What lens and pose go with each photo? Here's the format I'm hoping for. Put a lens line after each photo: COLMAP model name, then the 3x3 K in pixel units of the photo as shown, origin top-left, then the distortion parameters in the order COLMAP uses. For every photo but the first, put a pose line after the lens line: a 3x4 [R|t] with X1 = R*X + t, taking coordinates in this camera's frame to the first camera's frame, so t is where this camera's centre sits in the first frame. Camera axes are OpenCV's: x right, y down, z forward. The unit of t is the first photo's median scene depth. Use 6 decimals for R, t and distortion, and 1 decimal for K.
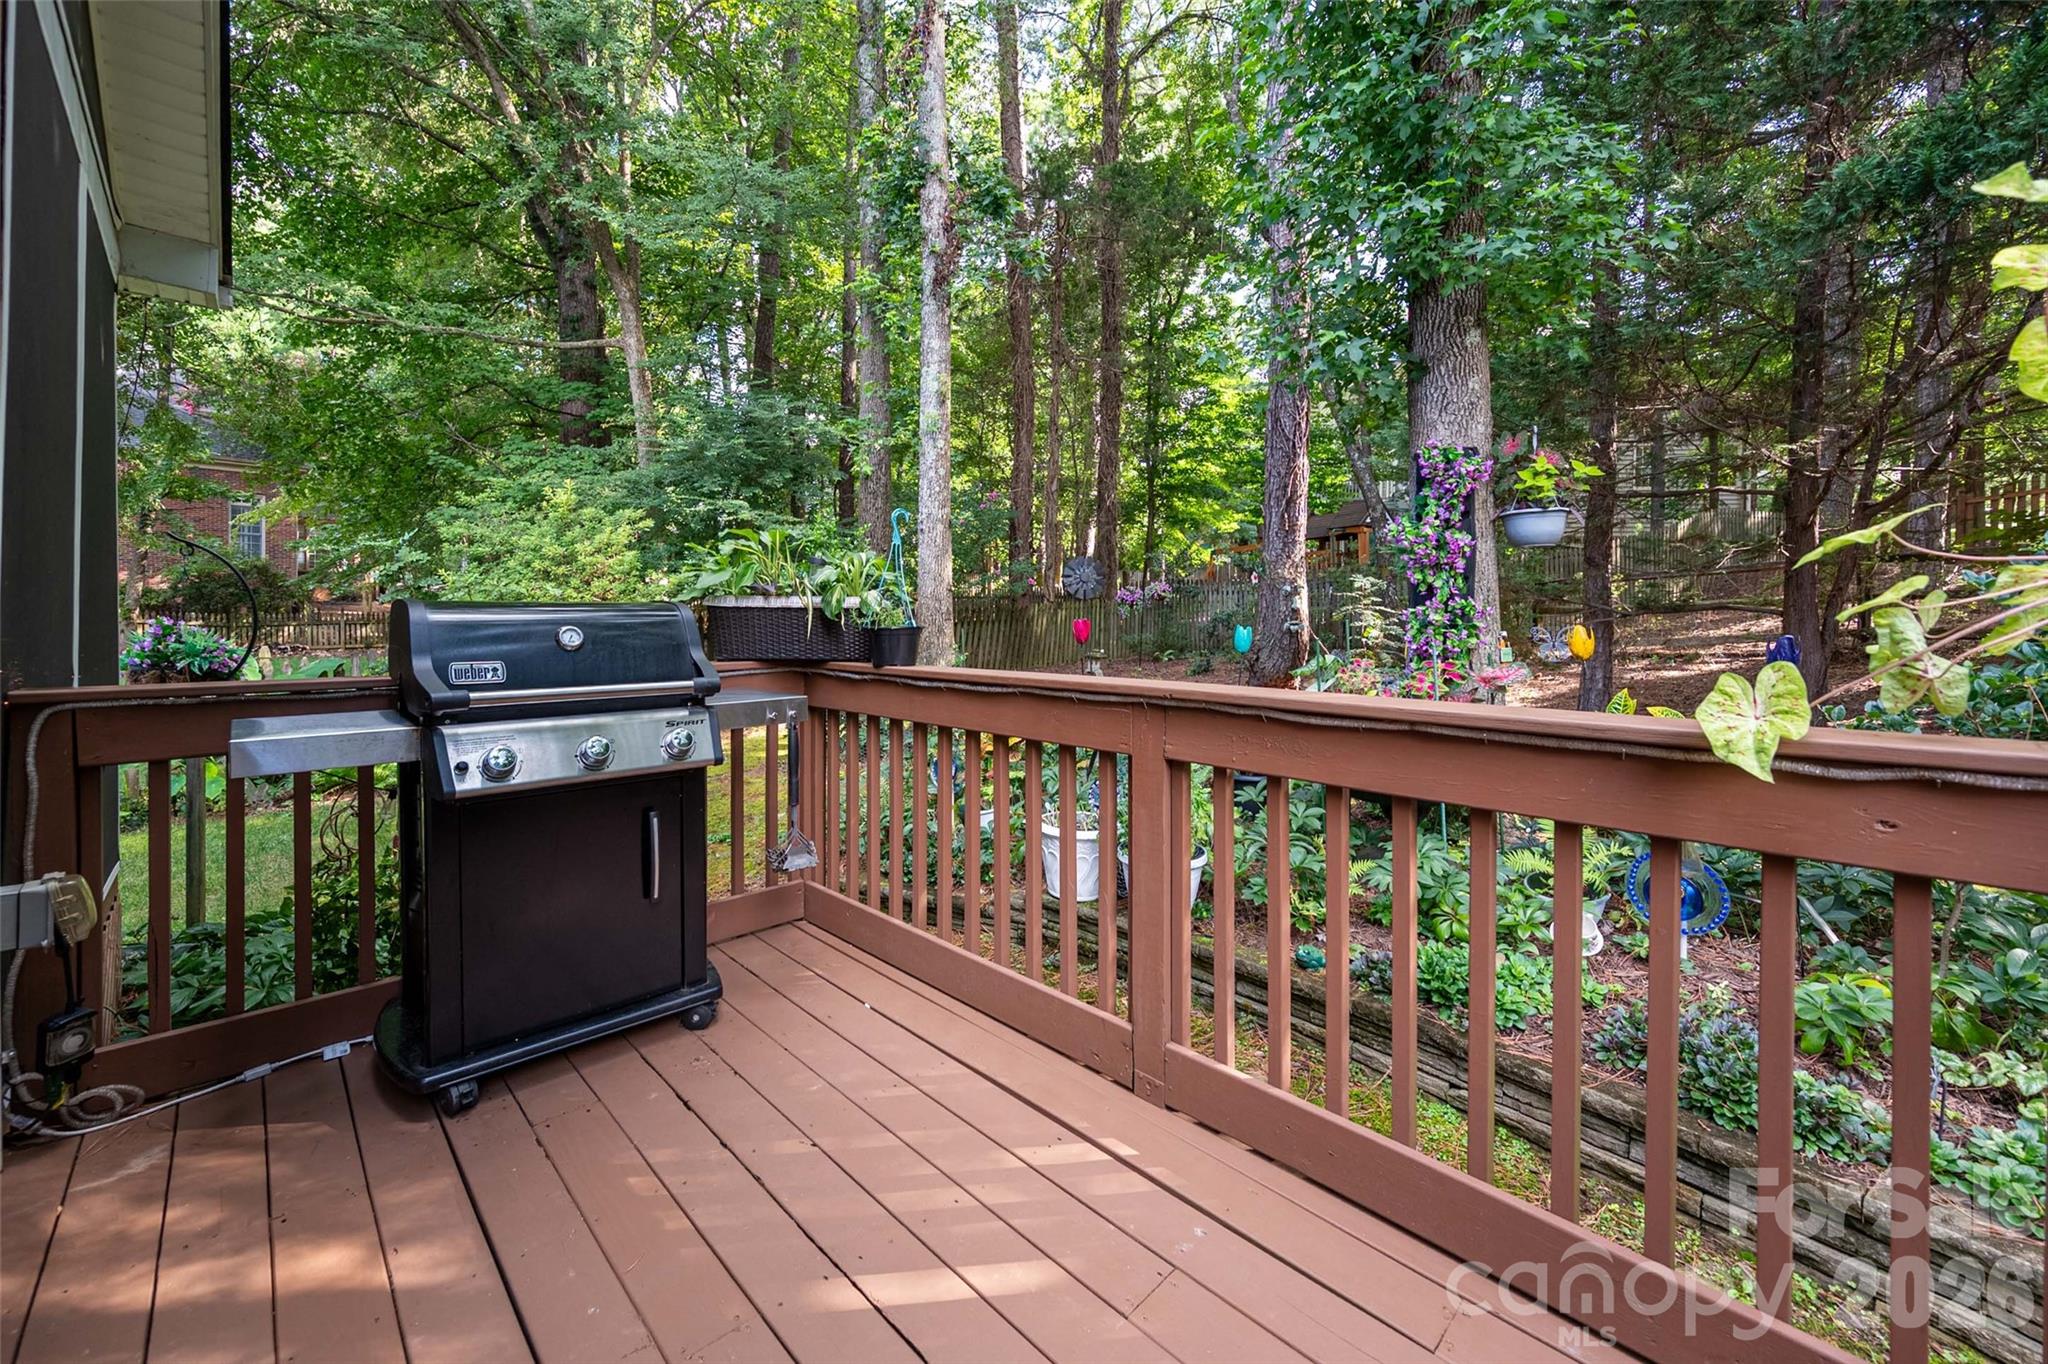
lens RADIAL K [[847.4, 0, 1017.0], [0, 847.4, 613.3], [0, 0, 1]] dist [-0.007137, 0.000431]
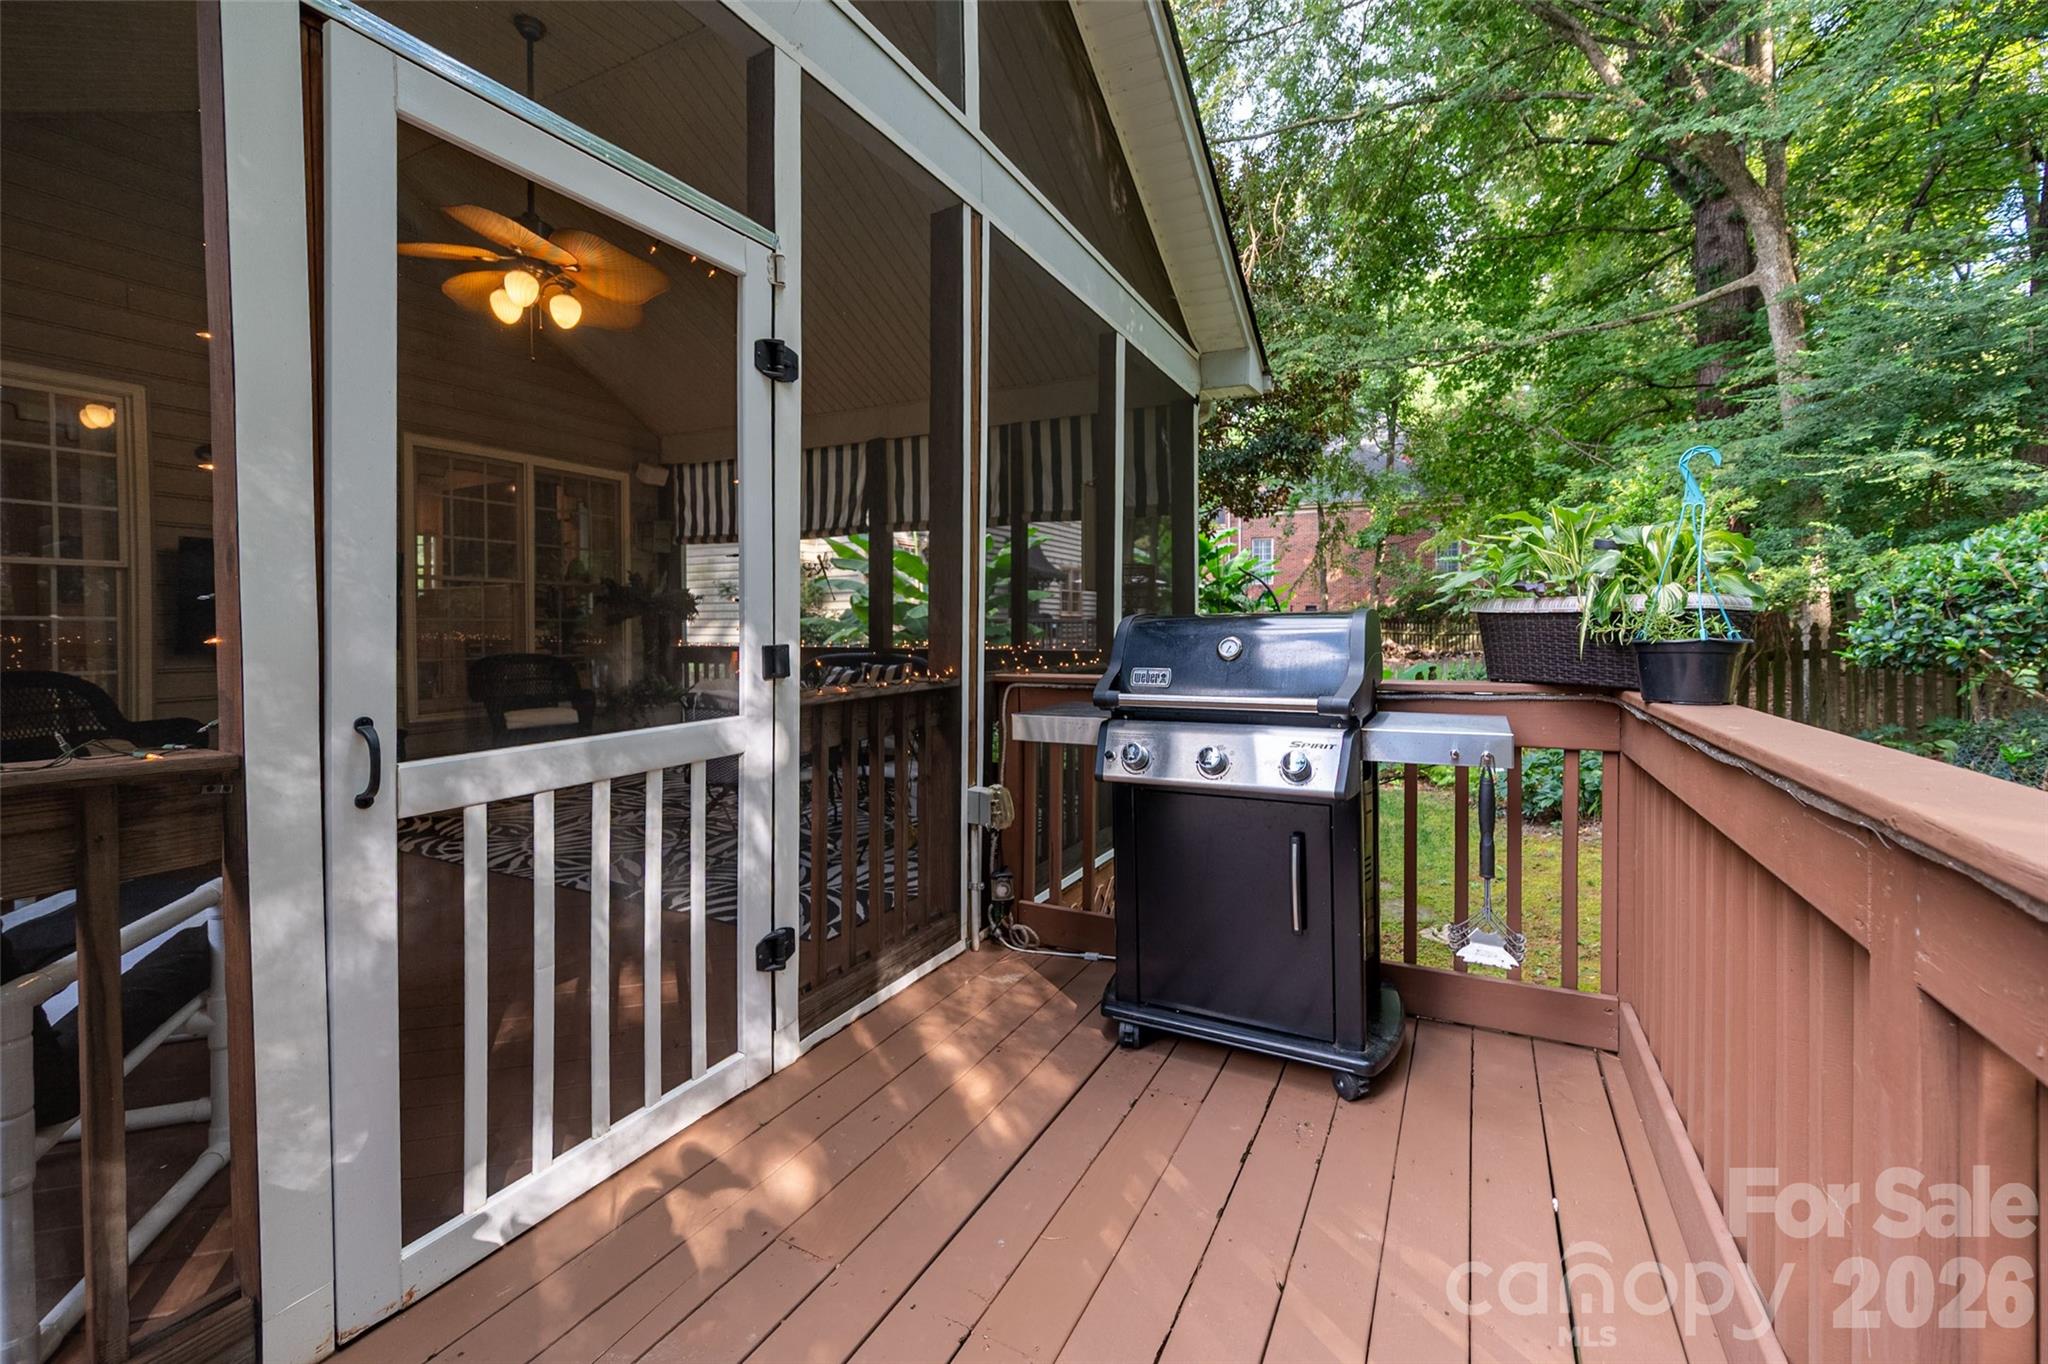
lens RADIAL K [[847.4, 0, 1004.1], [0, 847.4, 635.6], [0, 0, 1]] dist [-0.007137, 0.000431]
pose [[0.285737, 0.000908, -0.958308, 0.293918], [0.012904, 0.999905, 0.004795, 0.003799], [0.958221, -0.013736, 0.285698, 0.343418]]
